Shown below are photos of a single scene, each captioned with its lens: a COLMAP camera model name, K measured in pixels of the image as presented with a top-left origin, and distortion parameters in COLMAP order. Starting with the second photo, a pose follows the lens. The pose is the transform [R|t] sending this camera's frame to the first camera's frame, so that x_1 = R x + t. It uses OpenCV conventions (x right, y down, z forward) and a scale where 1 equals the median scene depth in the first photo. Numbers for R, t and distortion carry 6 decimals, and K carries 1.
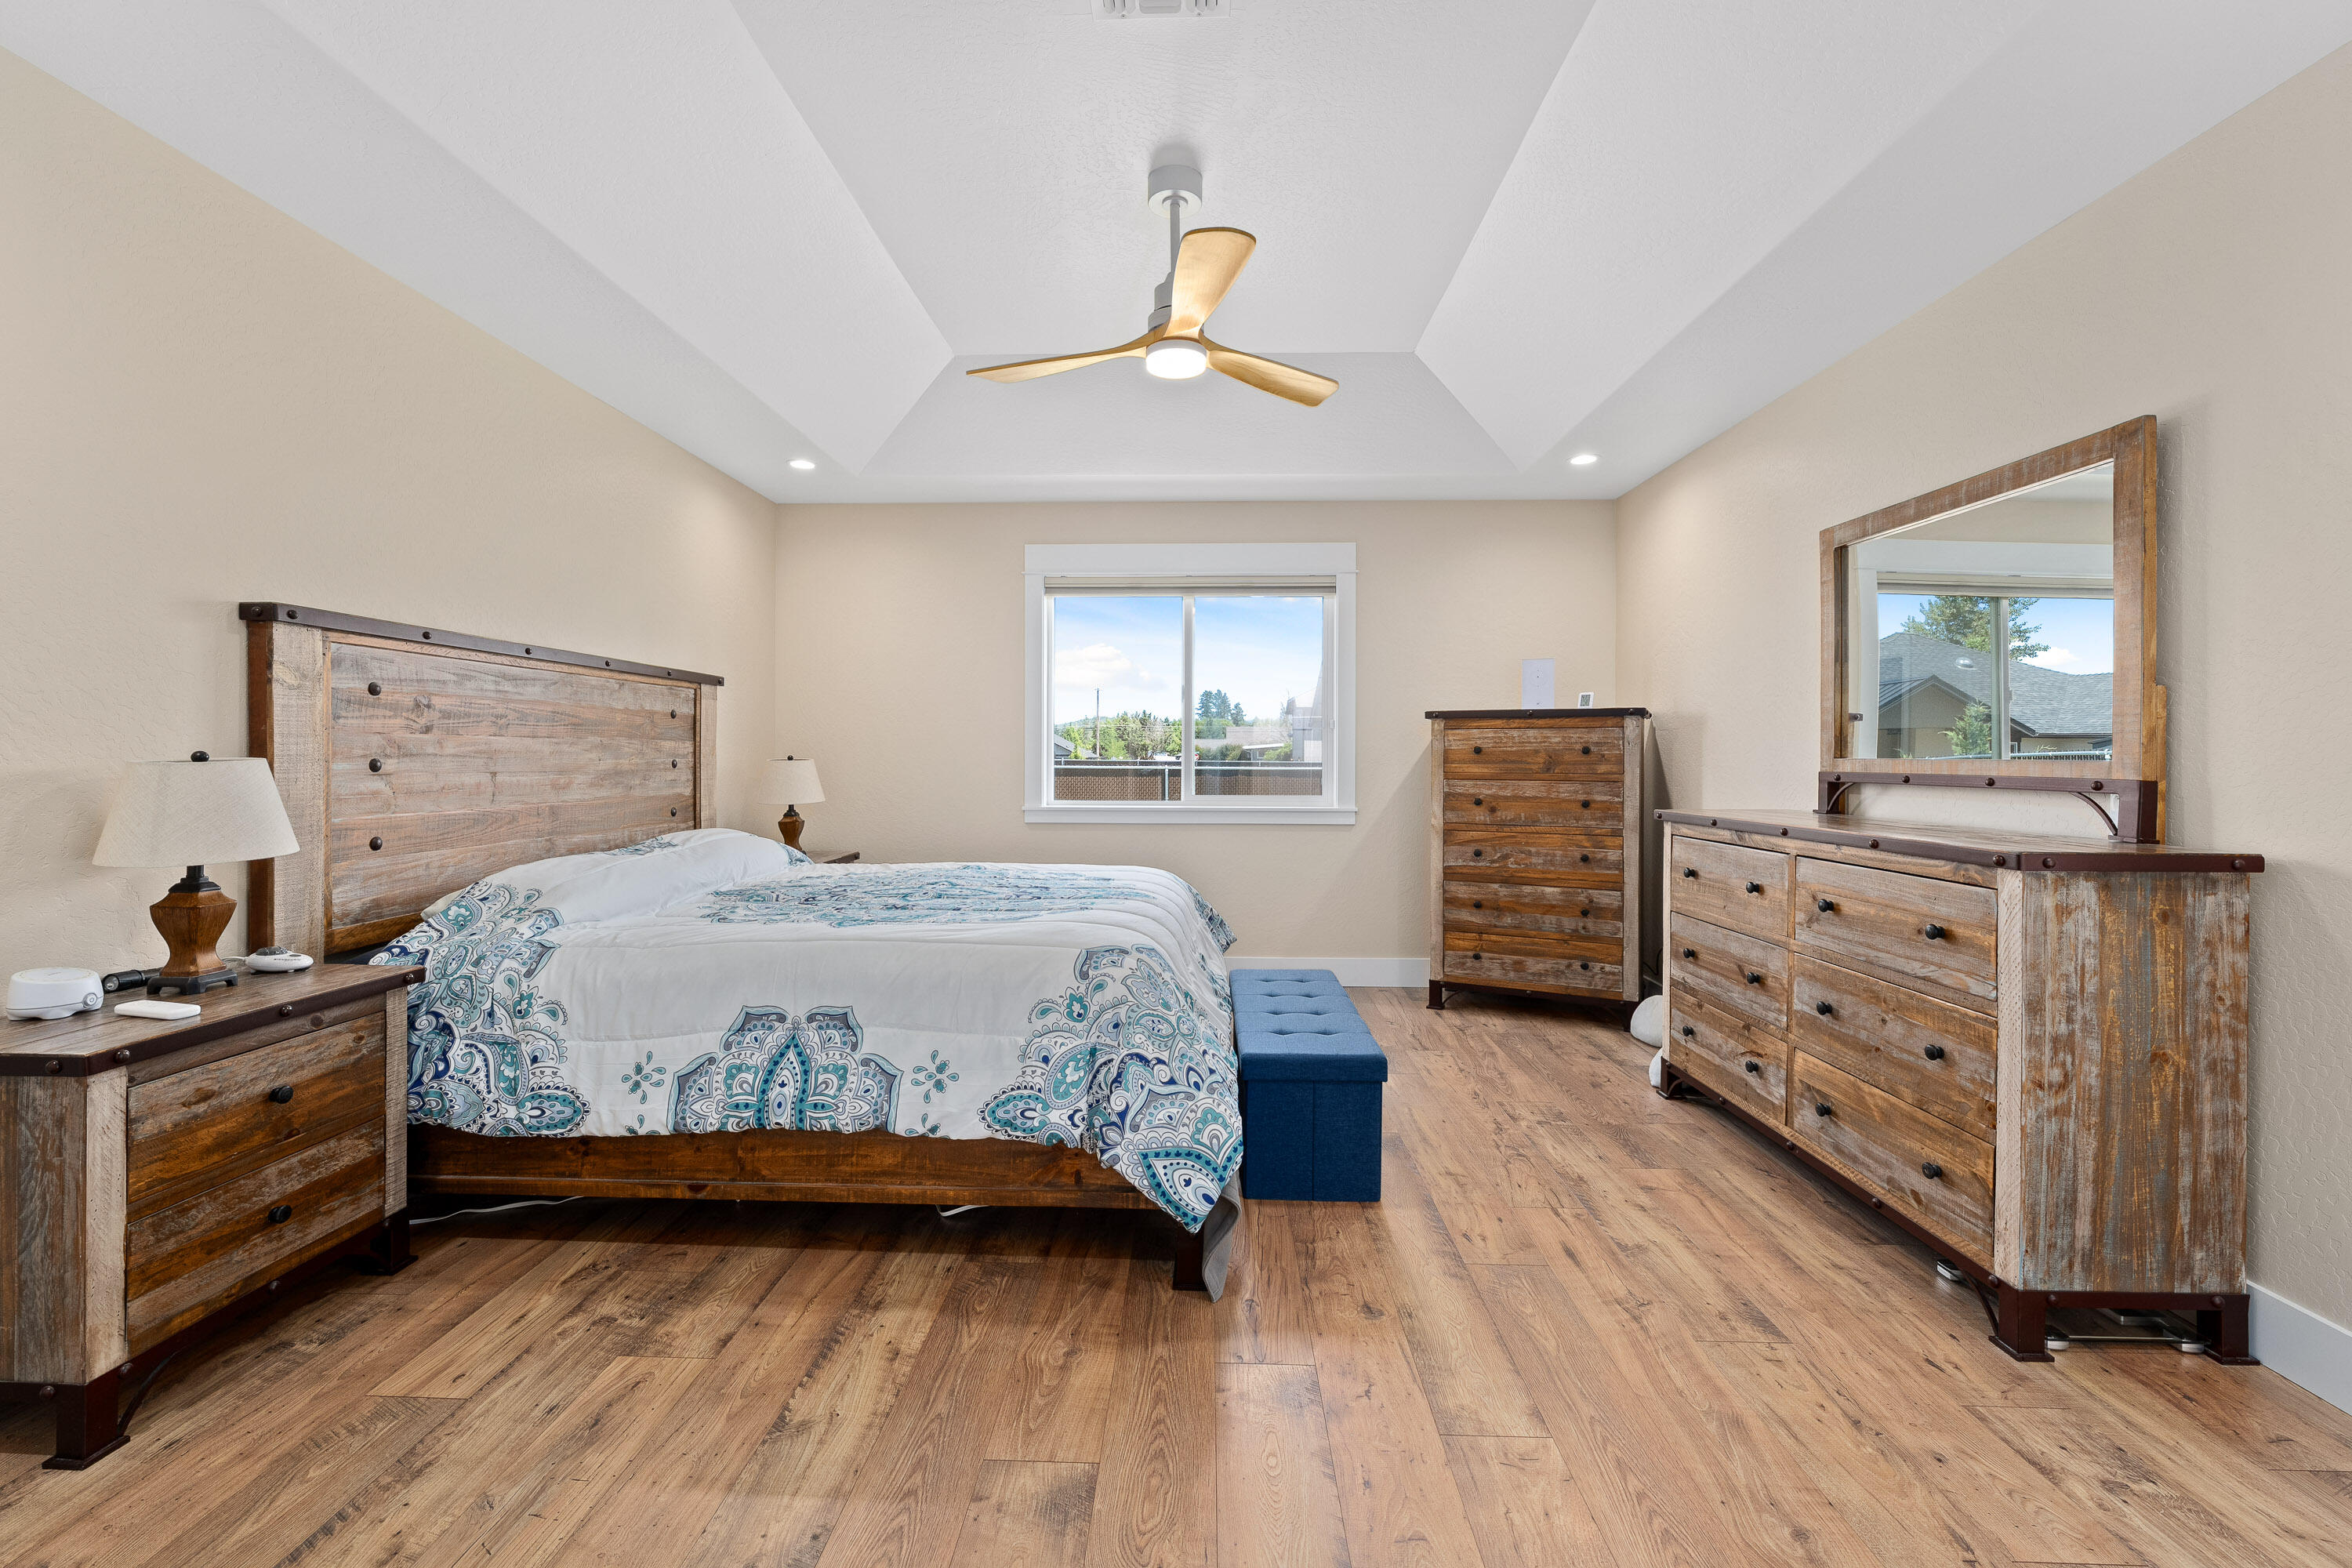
lens RADIAL K [[980.9, 0, 1179.8], [0, 980.9, 770.0], [0, 0, 1]] dist [-0.004433, -0.000425]
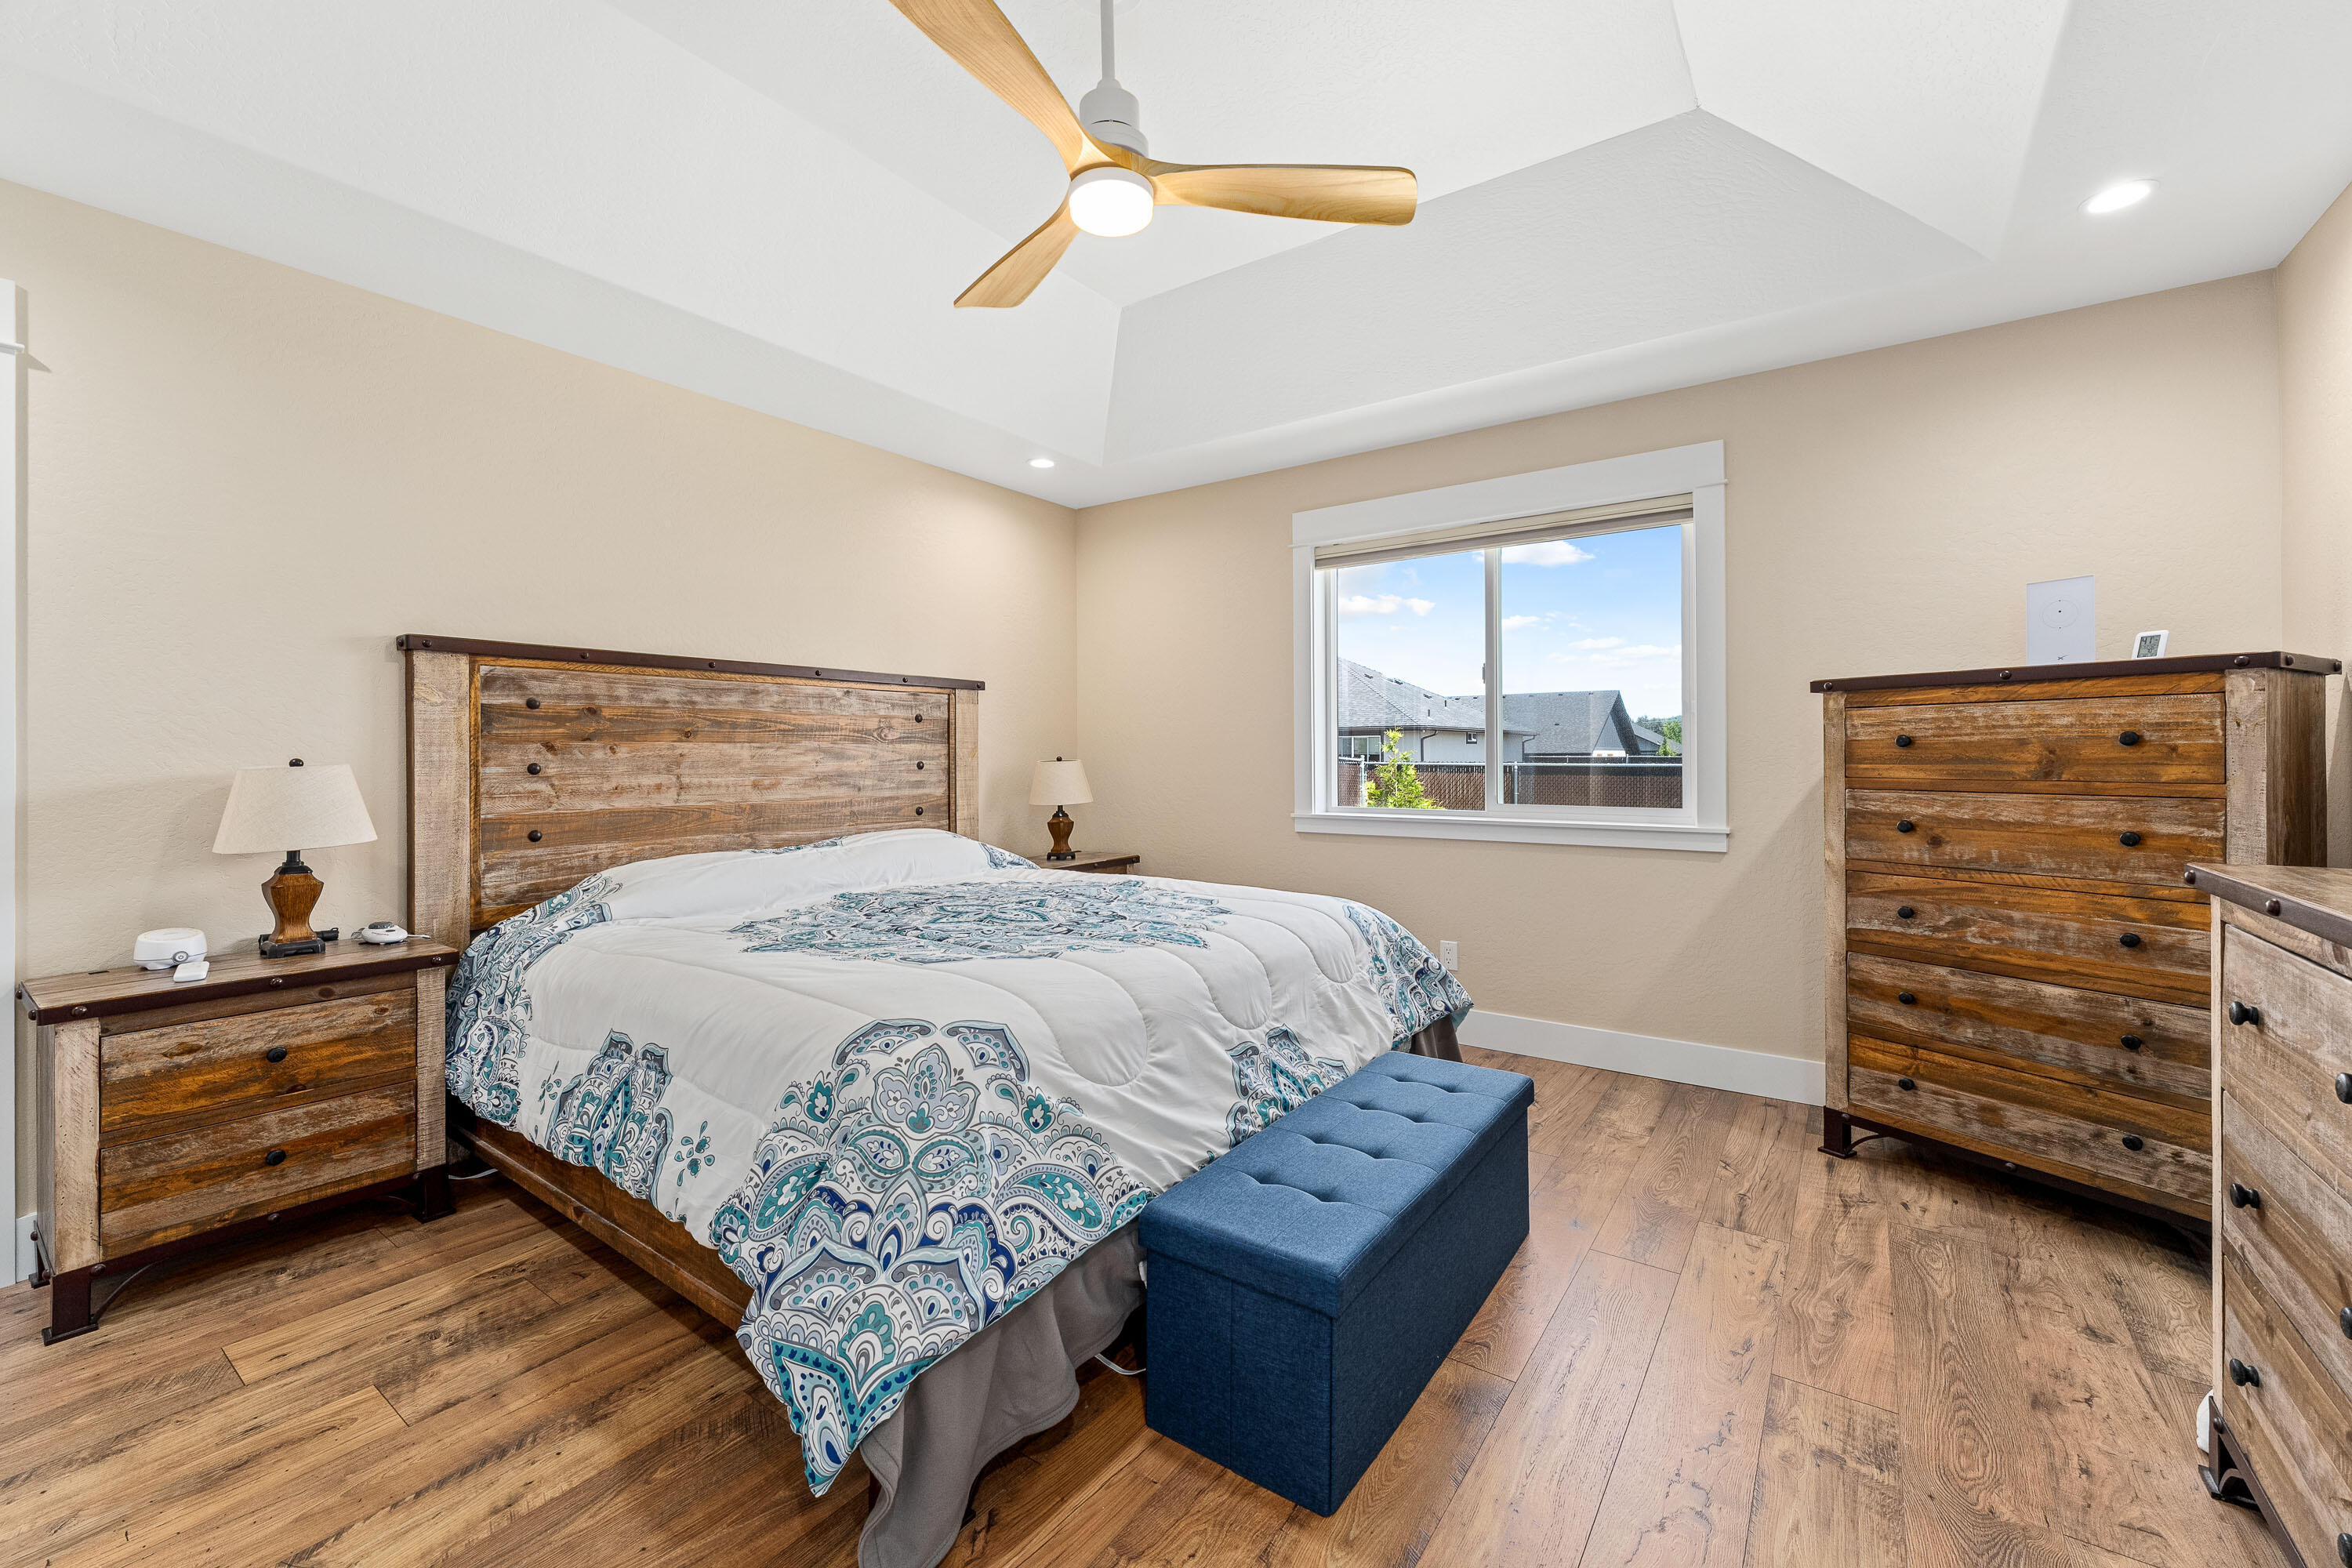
lens RADIAL K [[943.7, 0, 1187.7], [0, 943.7, 761.7], [0, 0, 1]] dist [-0.004066, 0.000511]
pose [[0.836048, -0.003017, -0.548648, 0.470444], [-0.000443, 0.999981, -0.006174, -0.007313], [0.548656, 0.005405, 0.836031, 0.513929]]
